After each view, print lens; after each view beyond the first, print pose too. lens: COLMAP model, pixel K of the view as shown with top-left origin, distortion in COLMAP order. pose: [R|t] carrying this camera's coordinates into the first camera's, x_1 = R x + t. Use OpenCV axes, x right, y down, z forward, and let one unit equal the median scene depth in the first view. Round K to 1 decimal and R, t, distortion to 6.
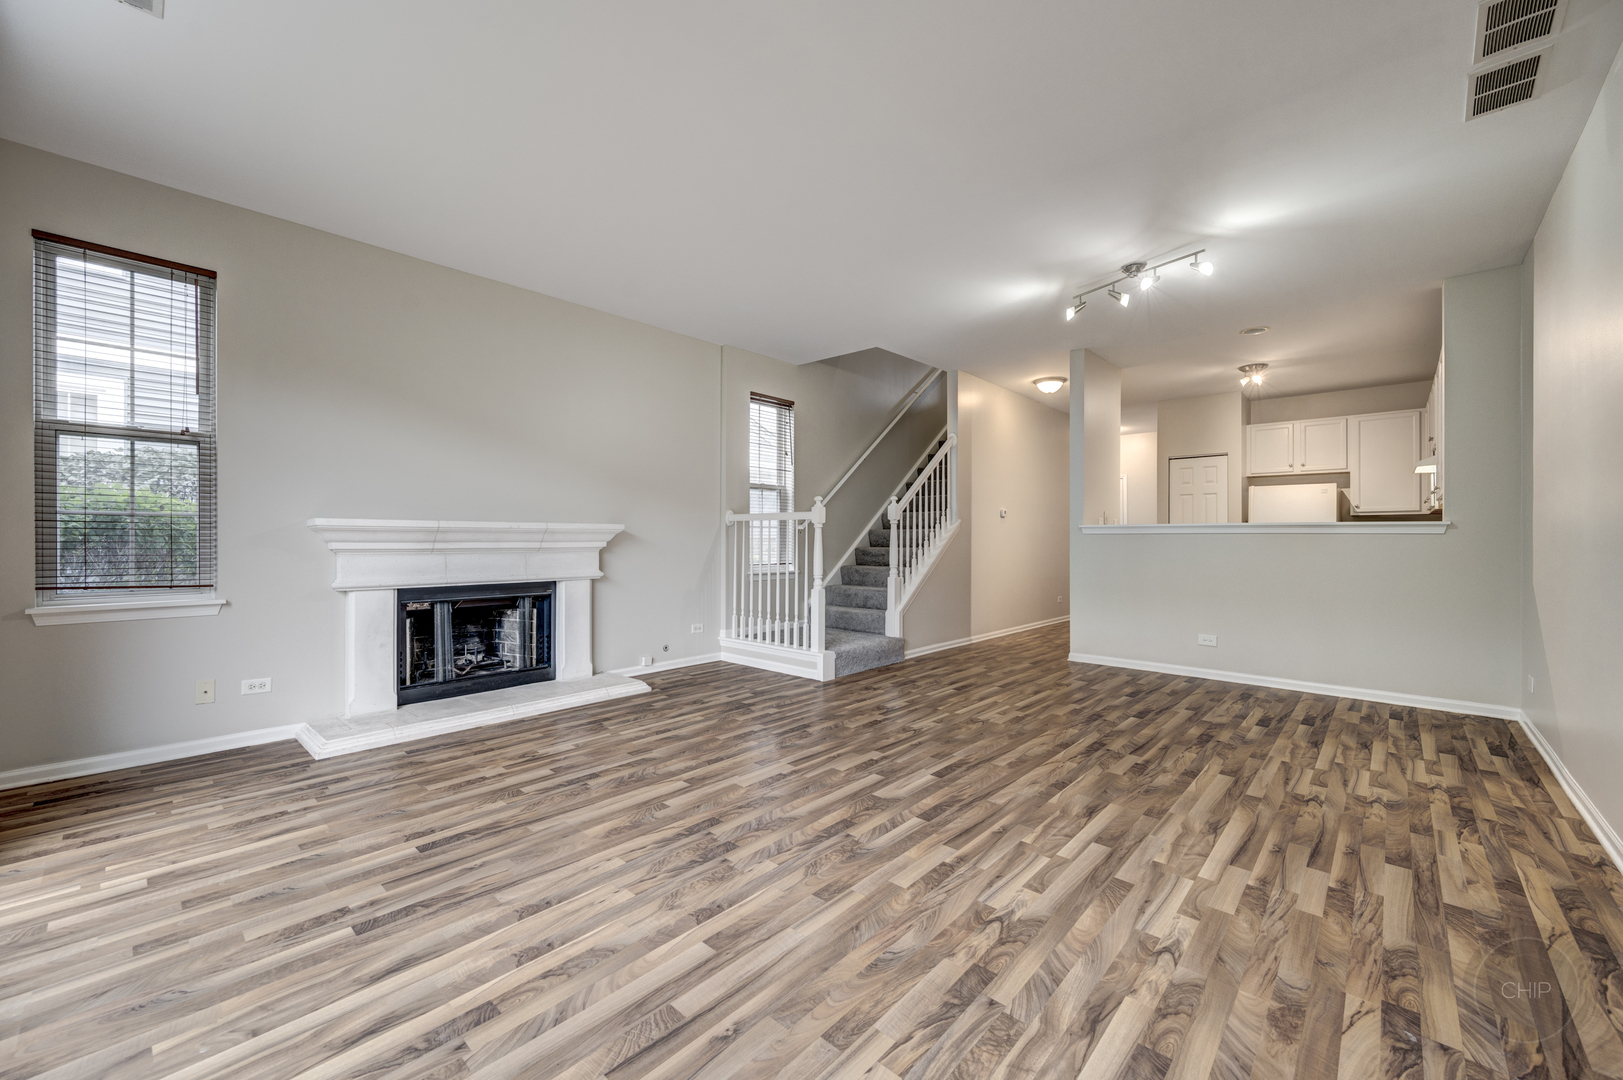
lens RADIAL K [[644.8, 0, 812.3], [0, 644.8, 538.1], [0, 0, 1]] dist [-0.003501, 0.001585]
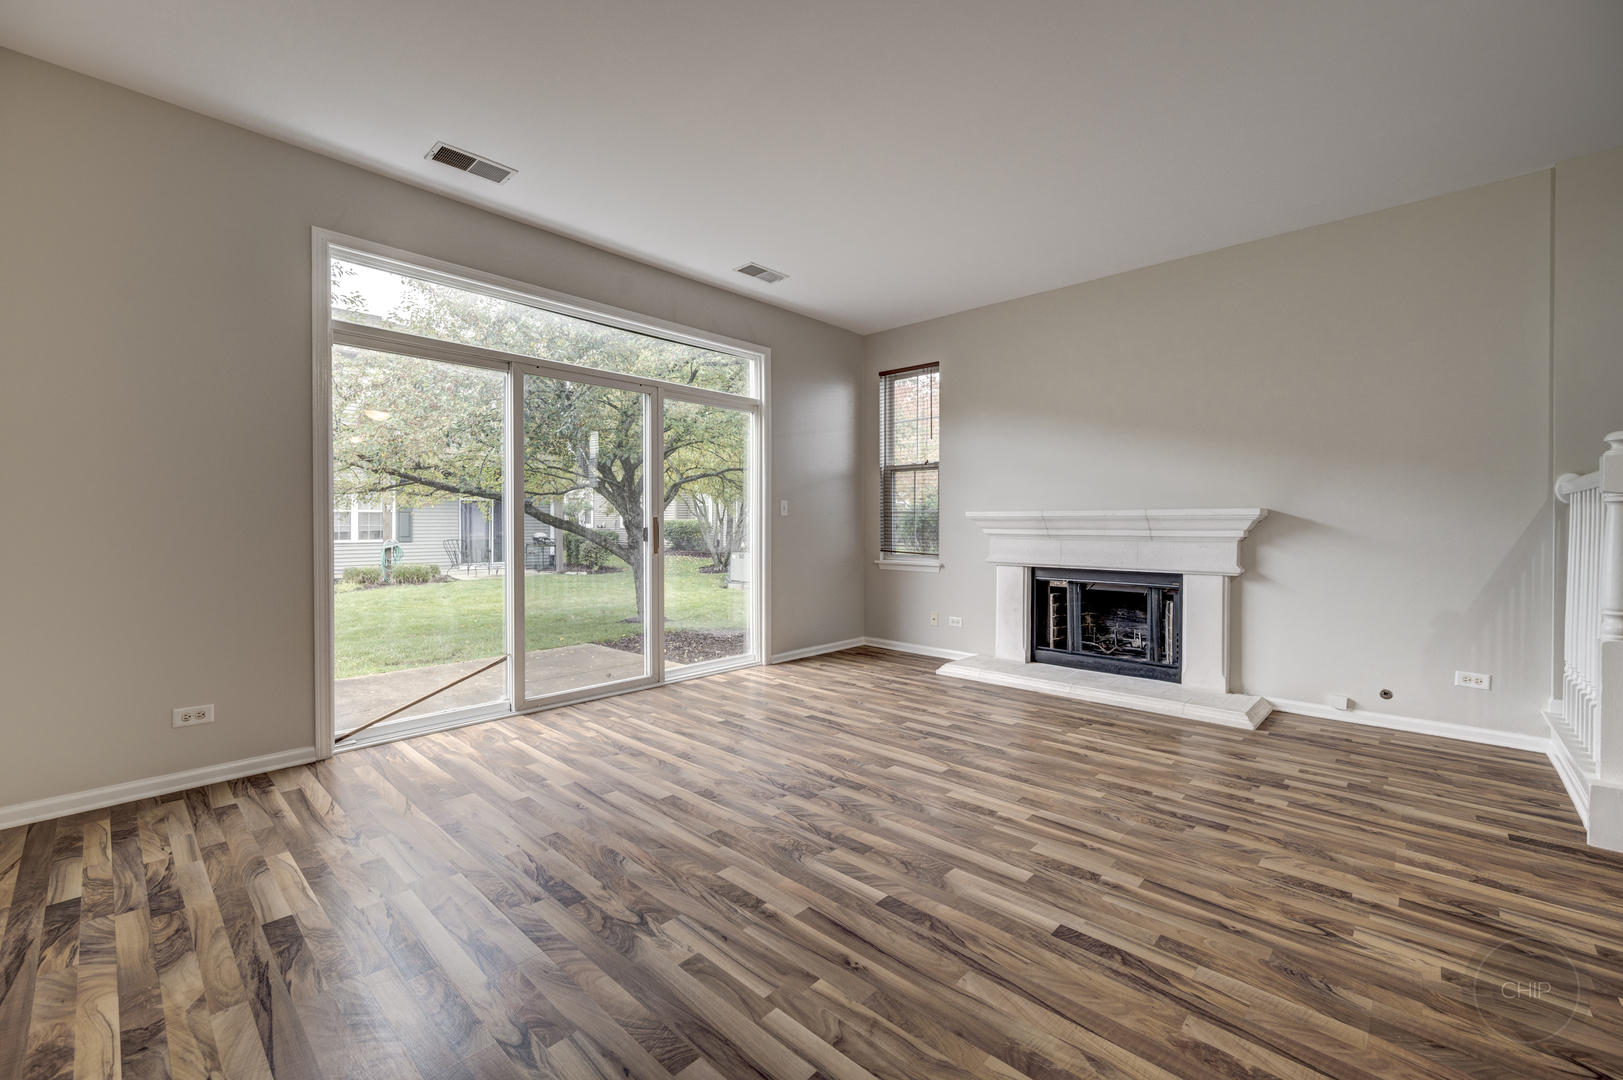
lens RADIAL K [[644.8, 0, 816.2], [0, 644.8, 537.7], [0, 0, 1]] dist [-0.003501, 0.001585]
pose [[-0.009050, 0.009924, -0.999910, 0.686791], [-0.003314, 0.999945, 0.009955, 0.015697], [0.999954, 0.003404, -0.009017, 0.715076]]
